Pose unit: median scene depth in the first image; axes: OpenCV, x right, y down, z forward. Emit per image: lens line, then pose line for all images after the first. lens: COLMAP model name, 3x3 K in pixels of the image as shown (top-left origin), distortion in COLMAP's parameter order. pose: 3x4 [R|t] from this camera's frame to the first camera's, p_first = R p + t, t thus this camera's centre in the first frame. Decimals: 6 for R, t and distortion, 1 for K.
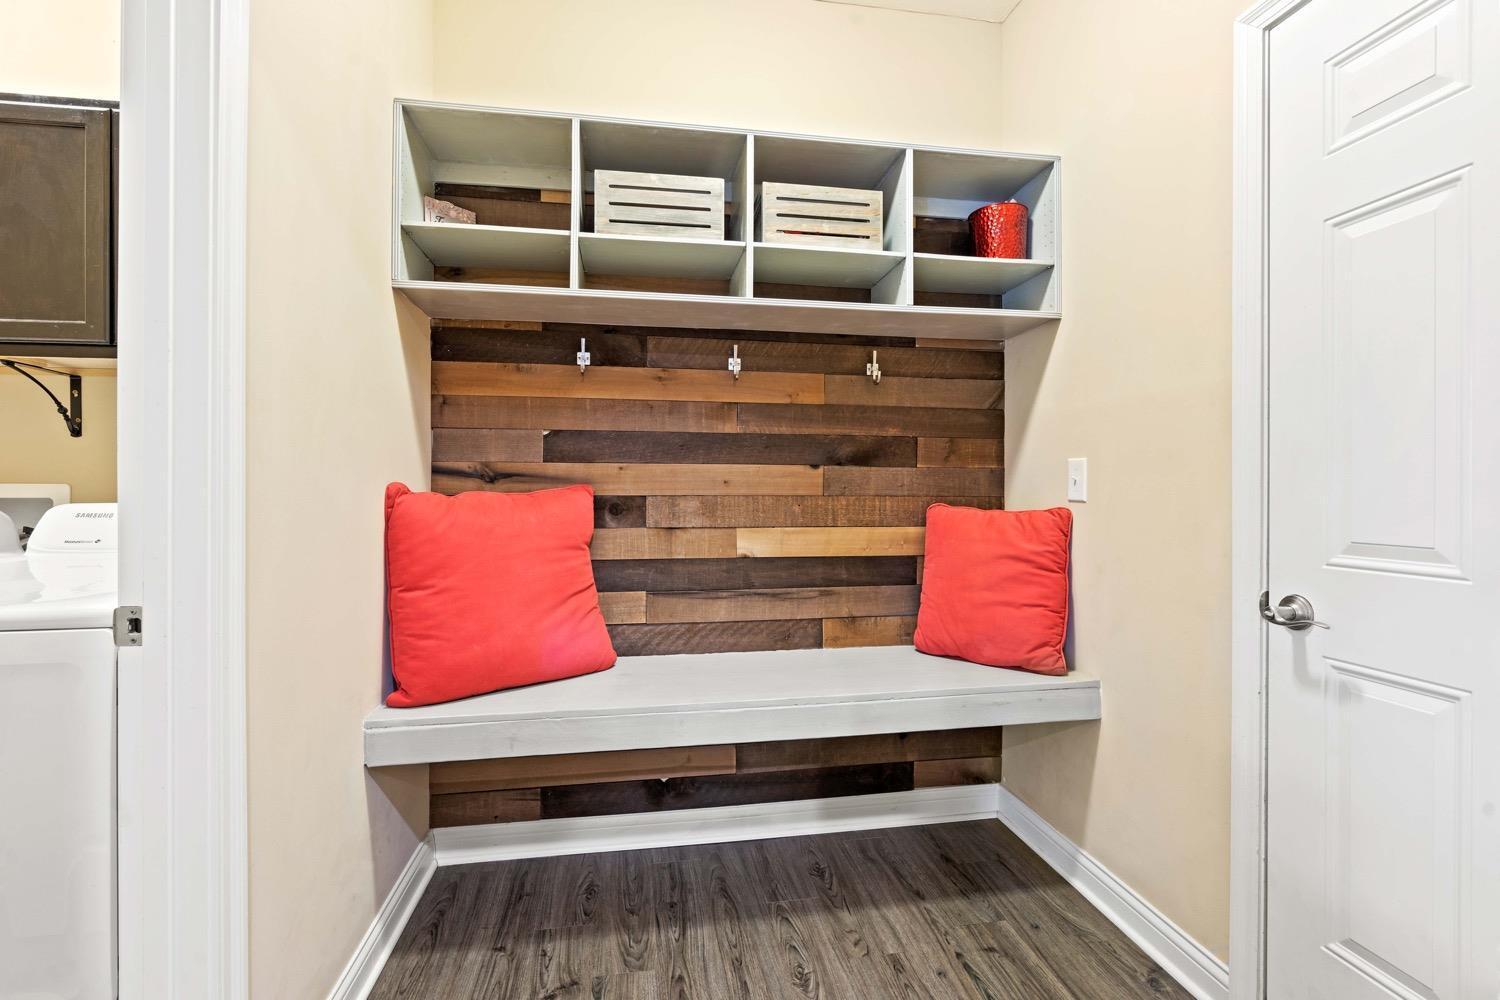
lens RADIAL K [[685.1, 0, 750.0], [0, 685.1, 500.0], [0, 0, 1]] dist [-0.005702, -0.000099]
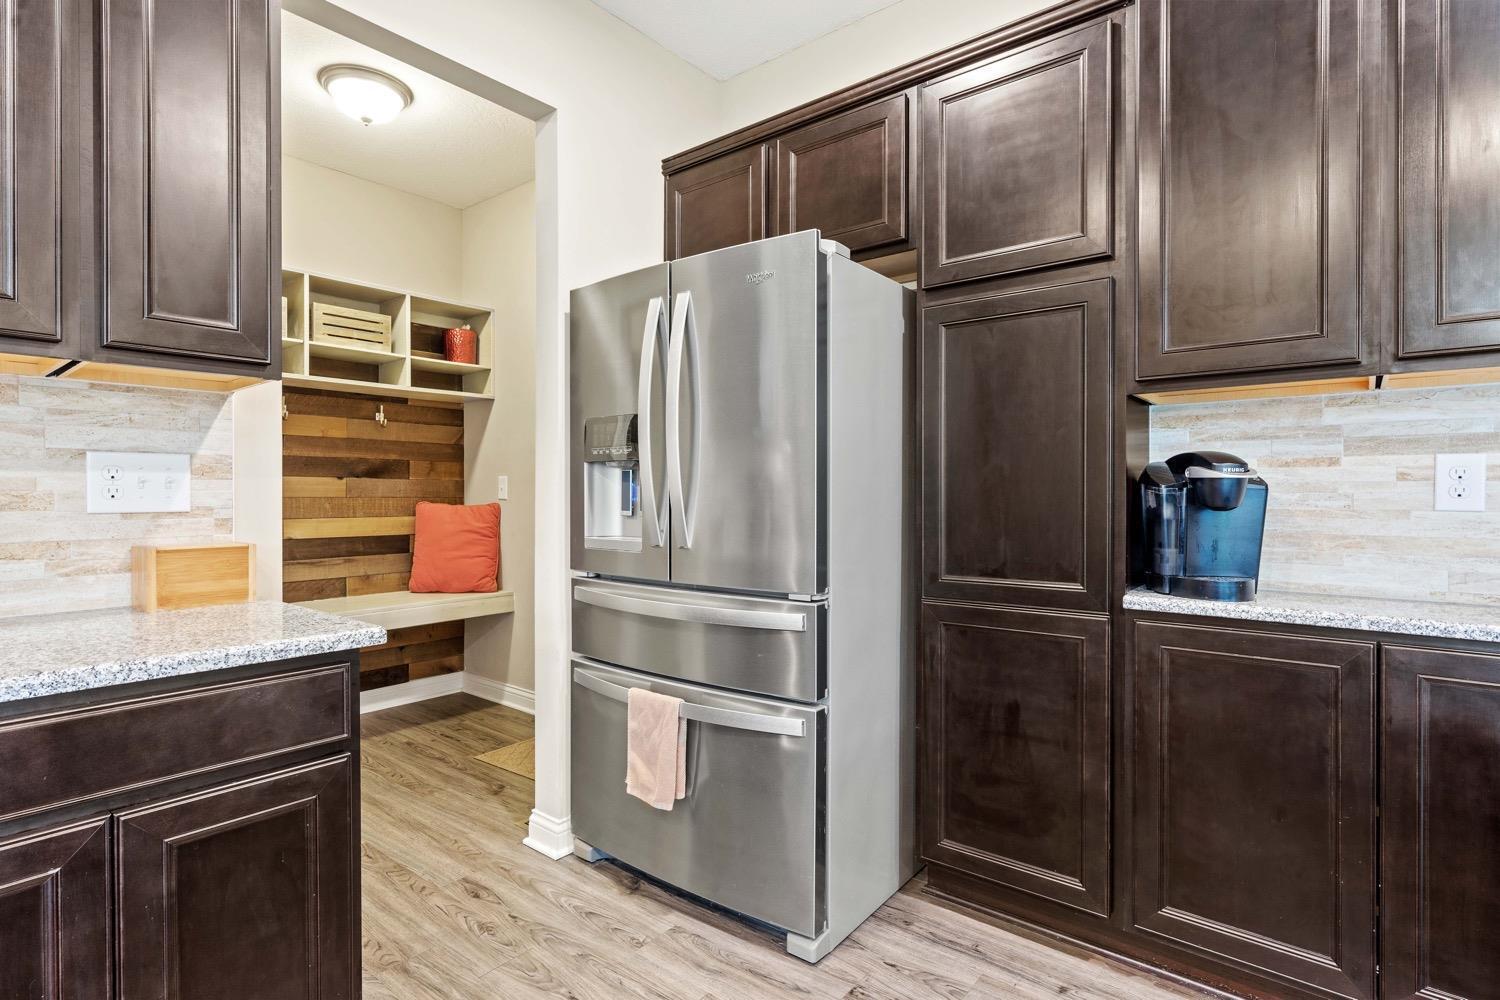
lens RADIAL K [[753.4, 0, 744.1], [0, 753.4, 495.6], [0, 0, 1]] dist [-0.005010, -0.000147]
pose [[0.757169, -0.002429, 0.653215, -0.346553], [0.007551, 0.999959, -0.005034, 0.005712], [-0.653176, 0.008744, 0.757156, -0.932774]]
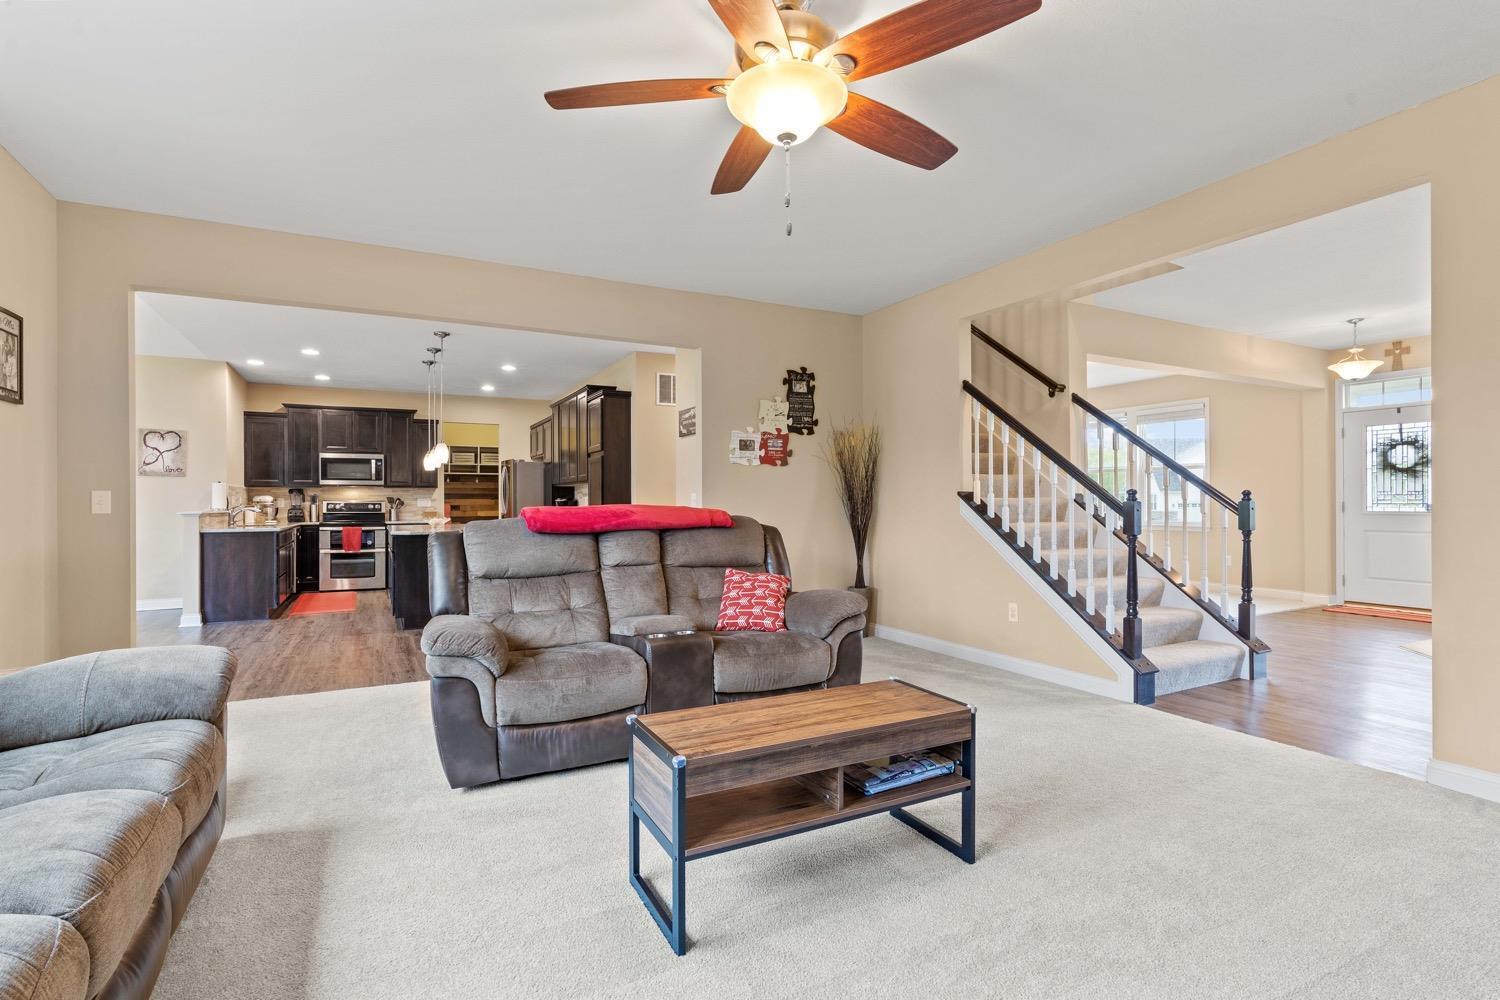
lens RADIAL K [[701.4, 0, 746.1], [0, 701.4, 502.3], [0, 0, 1]] dist [-0.002546, -0.000066]
pose [[0.951330, -0.005561, 0.308123, 0.316123], [0.009759, 0.999879, -0.012086, 0.063833], [-0.308019, 0.014505, 0.951270, -5.316096]]
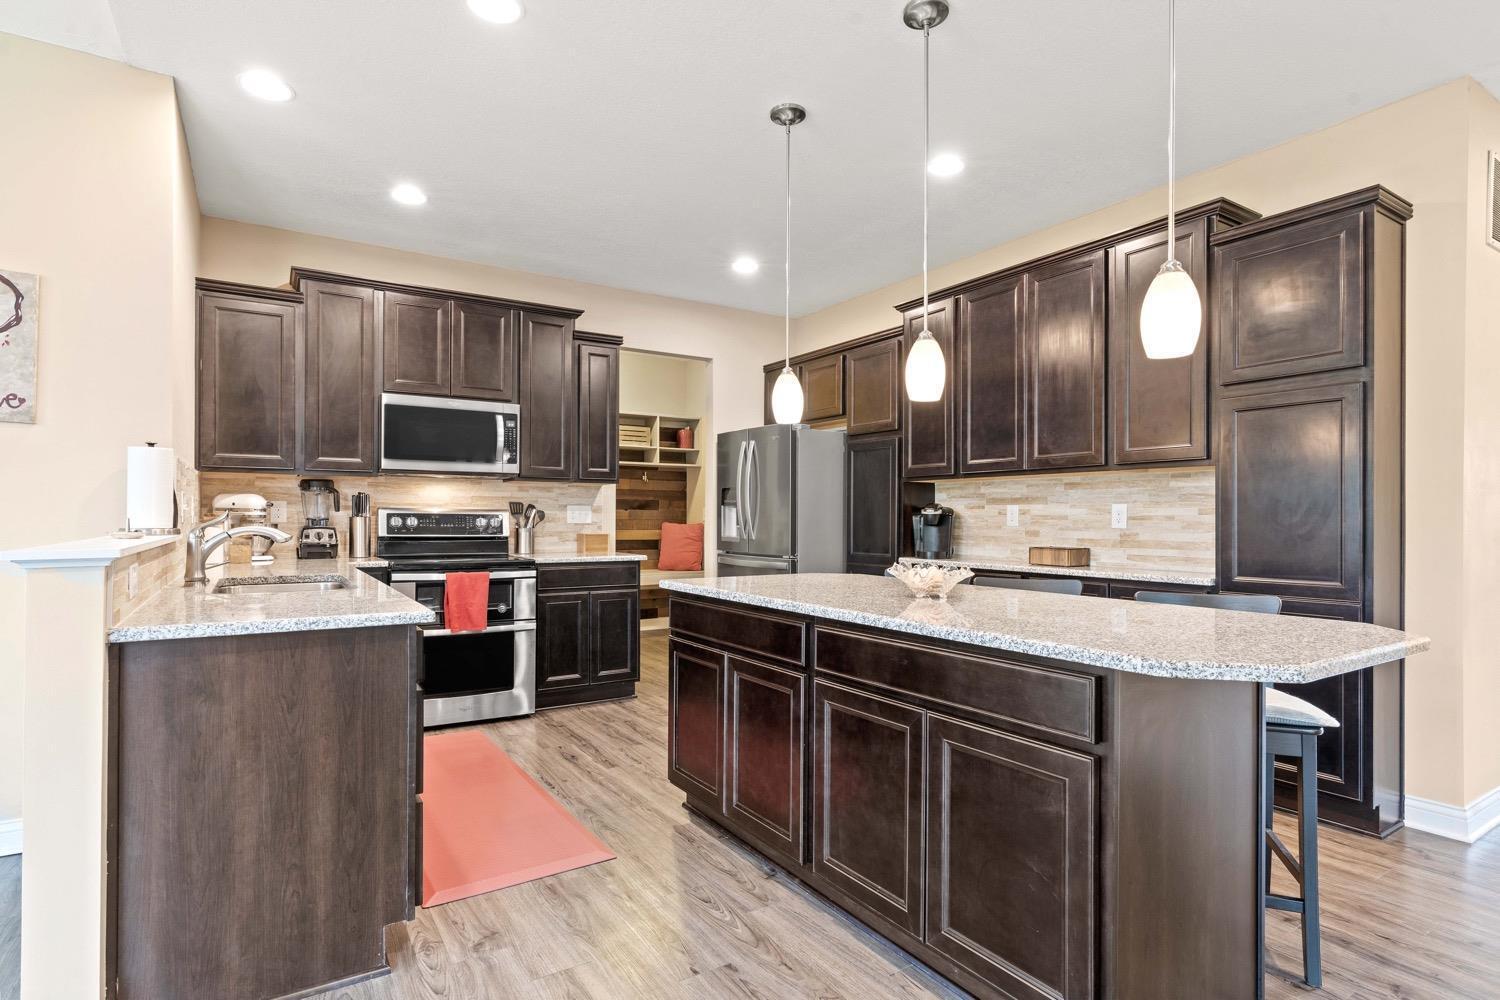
lens RADIAL K [[758.8, 0, 744.2], [0, 758.8, 519.2], [0, 0, 1]] dist [0.000377, -0.000377]
pose [[0.923263, 0.002501, 0.384160, -0.768767], [0.000461, 0.999971, -0.007617, 0.019235], [-0.384168, 0.007209, 0.923235, -2.472851]]
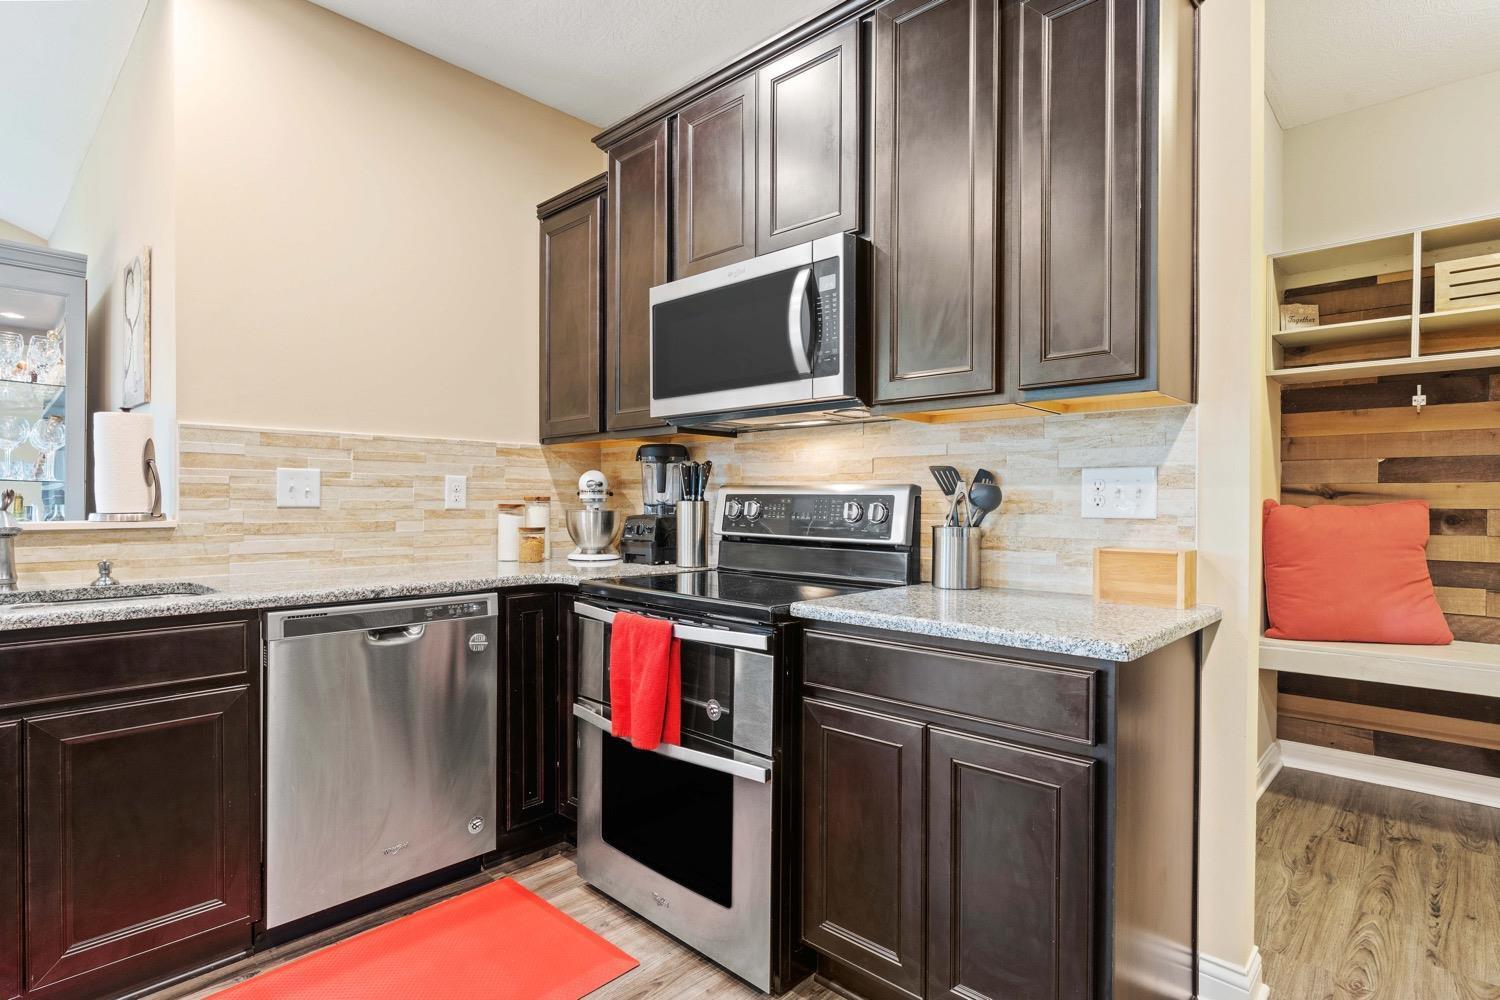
lens RADIAL K [[758.0, 0, 743.5], [0, 758.0, 503.8], [0, 0, 1]] dist [0.000800, 0.000900]
pose [[0.600042, 0.003842, -0.799960, 0.133176], [-0.012408, 0.999913, -0.004505, 0.006564], [0.799873, 0.012629, 0.600037, -0.855879]]
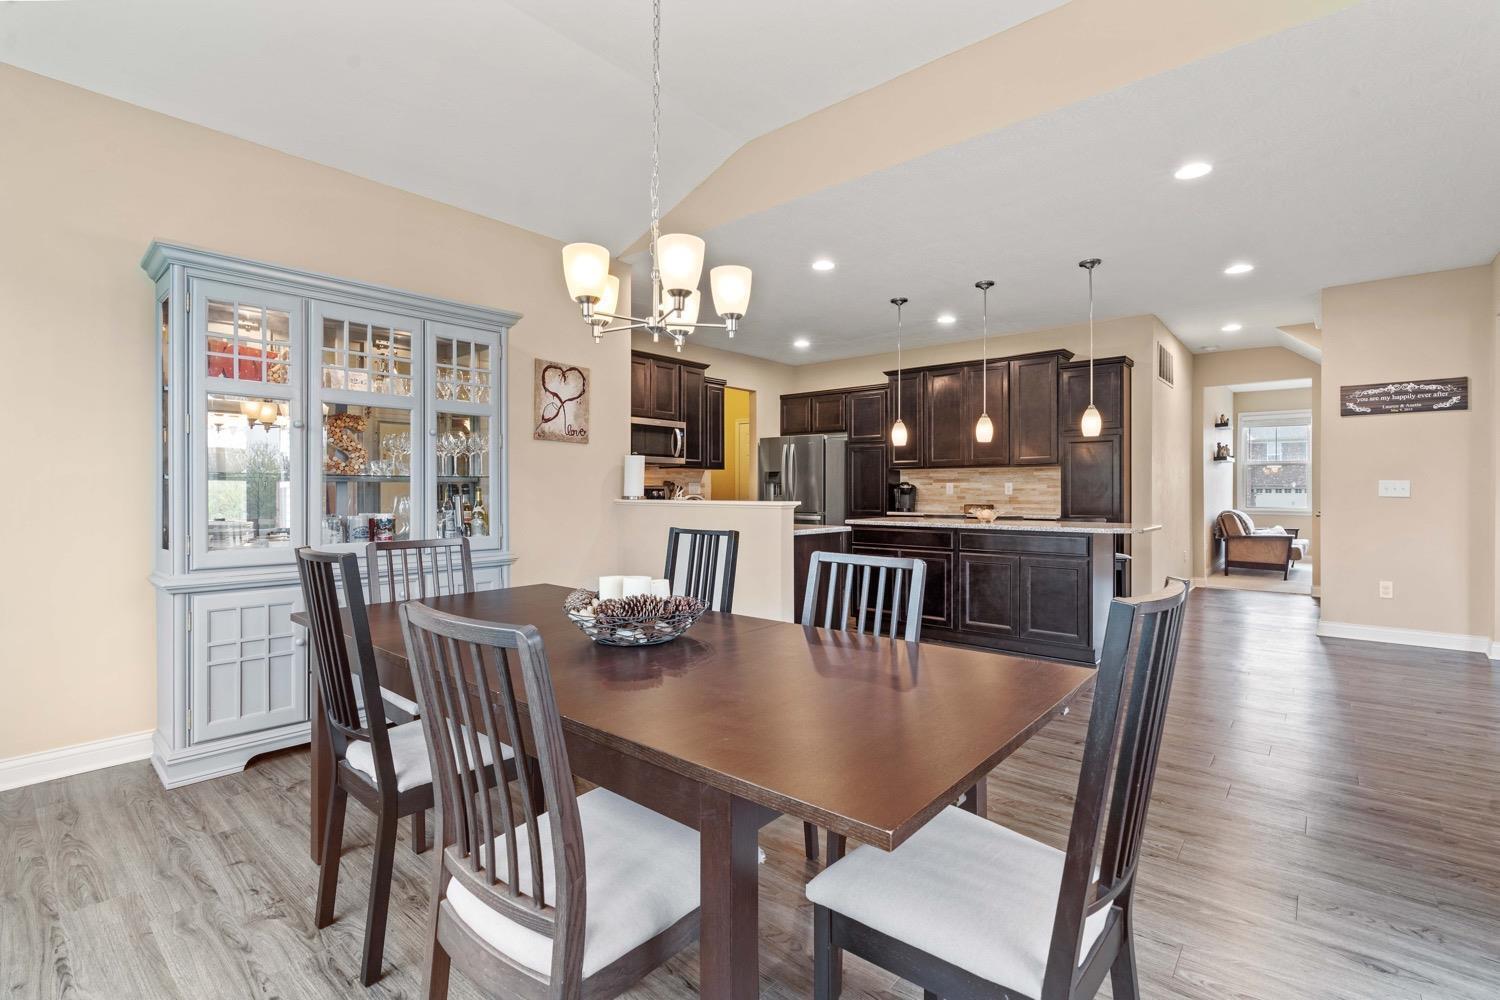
lens RADIAL K [[673.4, 0, 748.6], [0, 673.4, 492.5], [0, 0, 1]] dist [-0.005105, -0.000179]
pose [[0.775071, -0.001577, 0.631873, -2.329542], [0.006321, 0.999966, -0.005258, 0.026483], [-0.631843, 0.008069, 0.775054, -2.897003]]
